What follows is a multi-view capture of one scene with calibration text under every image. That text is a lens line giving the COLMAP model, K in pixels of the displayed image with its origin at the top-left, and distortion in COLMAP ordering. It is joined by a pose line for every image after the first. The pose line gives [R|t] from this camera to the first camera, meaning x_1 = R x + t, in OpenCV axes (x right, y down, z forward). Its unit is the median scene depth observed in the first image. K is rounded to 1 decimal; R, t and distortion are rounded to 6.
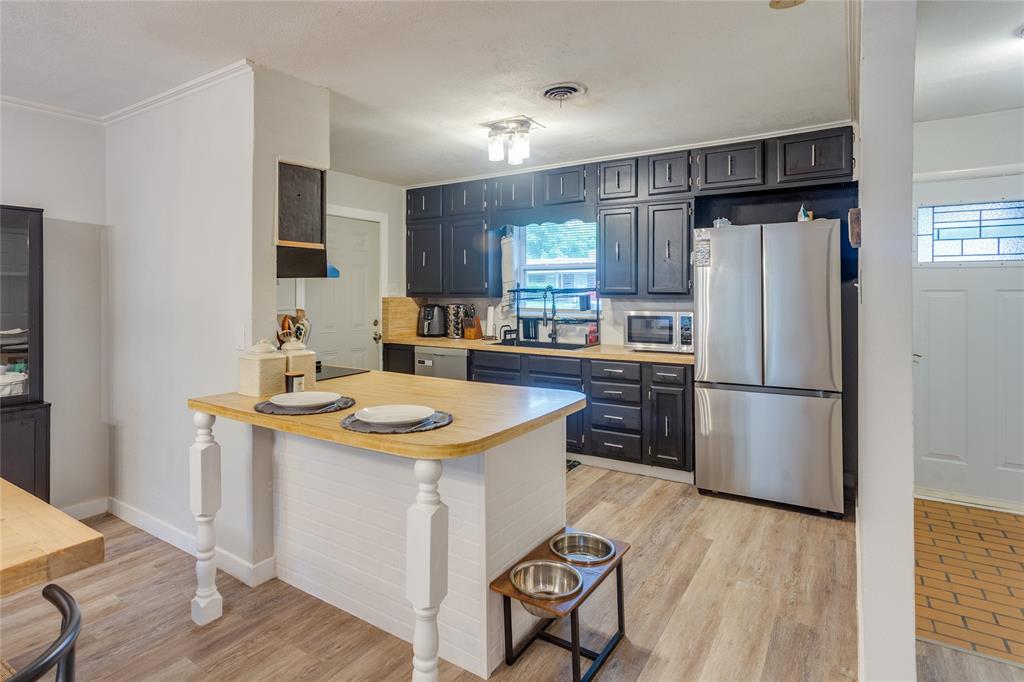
lens RADIAL K [[548.8, 0, 475.2], [0, 548.8, 288.4], [0, 0, 1]] dist [0.001681, 0.002408]
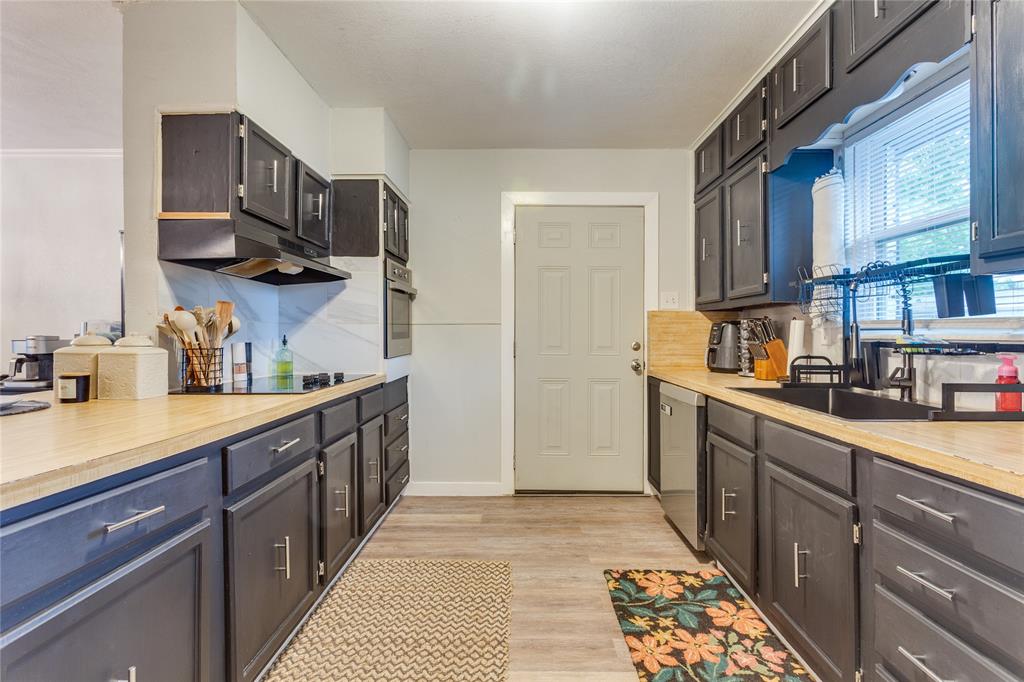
lens RADIAL K [[484.9, 0, 510.0], [0, 484.9, 335.7], [0, 0, 1]] dist [0.004607, 0.000848]
pose [[0.552408, 0.005977, -0.833552, 0.280956], [0.000600, 0.999971, 0.007568, 0.047620], [0.833574, -0.004681, 0.552389, 0.555756]]
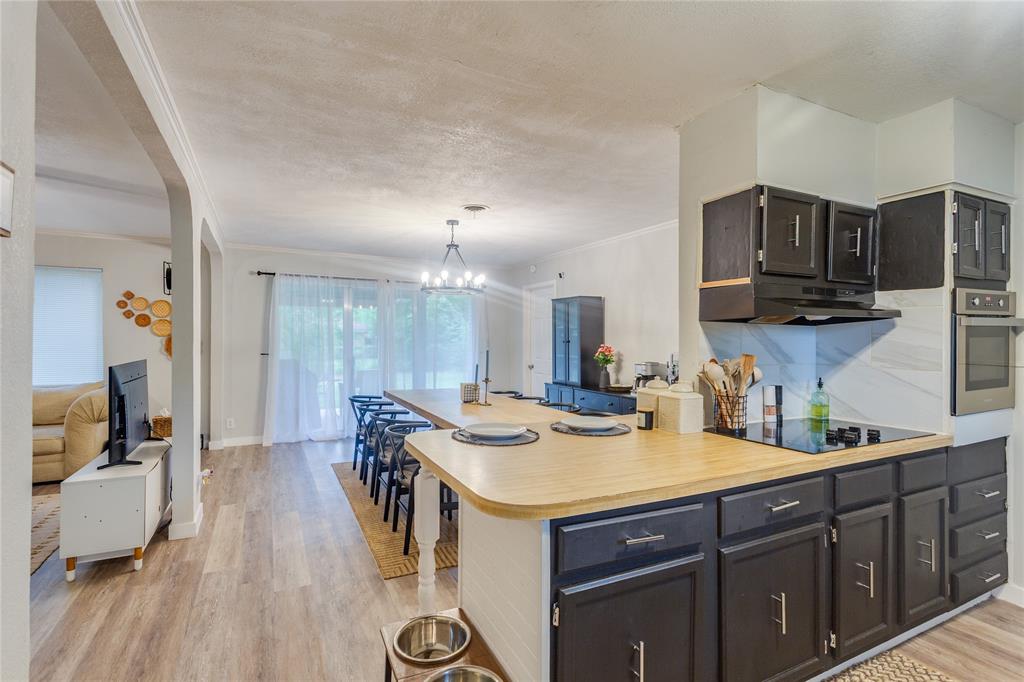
lens RADIAL K [[484.9, 0, 512.1], [0, 484.9, 338.3], [0, 0, 1]] dist [0.004607, 0.000848]
pose [[-0.479867, 0.002369, -0.877338, 0.318053], [0.003477, 0.999994, 0.000798, 0.006518], [0.877334, -0.002668, -0.479872, 0.604383]]
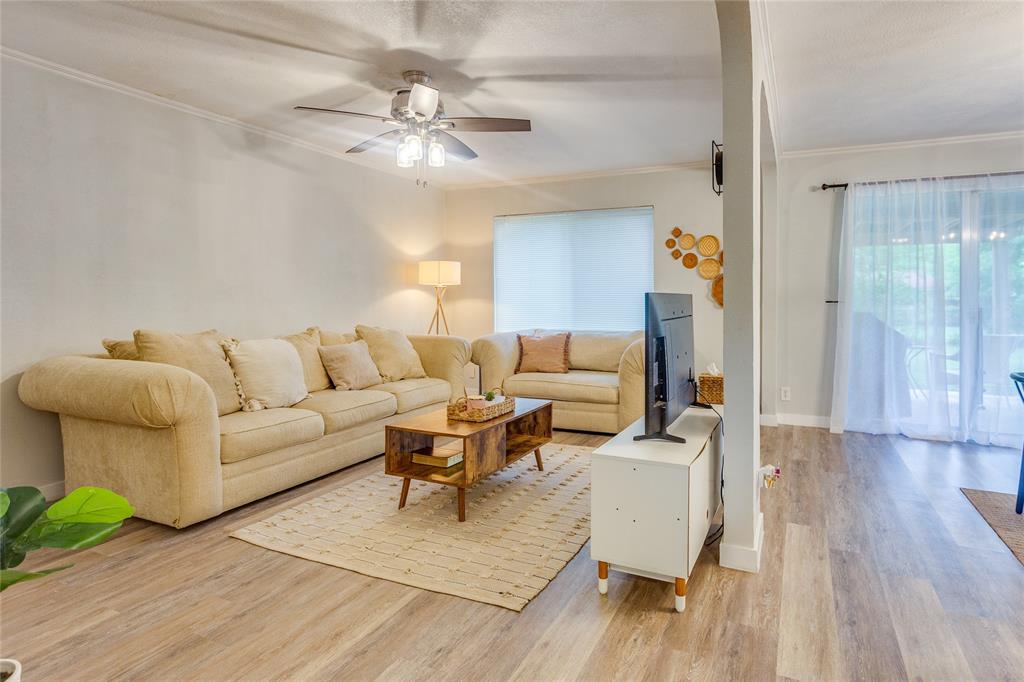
lens RADIAL K [[548.8, 0, 549.0], [0, 548.8, 315.8], [0, 0, 1]] dist [0.001681, 0.002408]
pose [[-0.986362, 0.013036, -0.164071, 0.186254], [0.009641, 0.999723, 0.021471, 0.048381], [0.164306, 0.019596, -0.986215, 0.322428]]
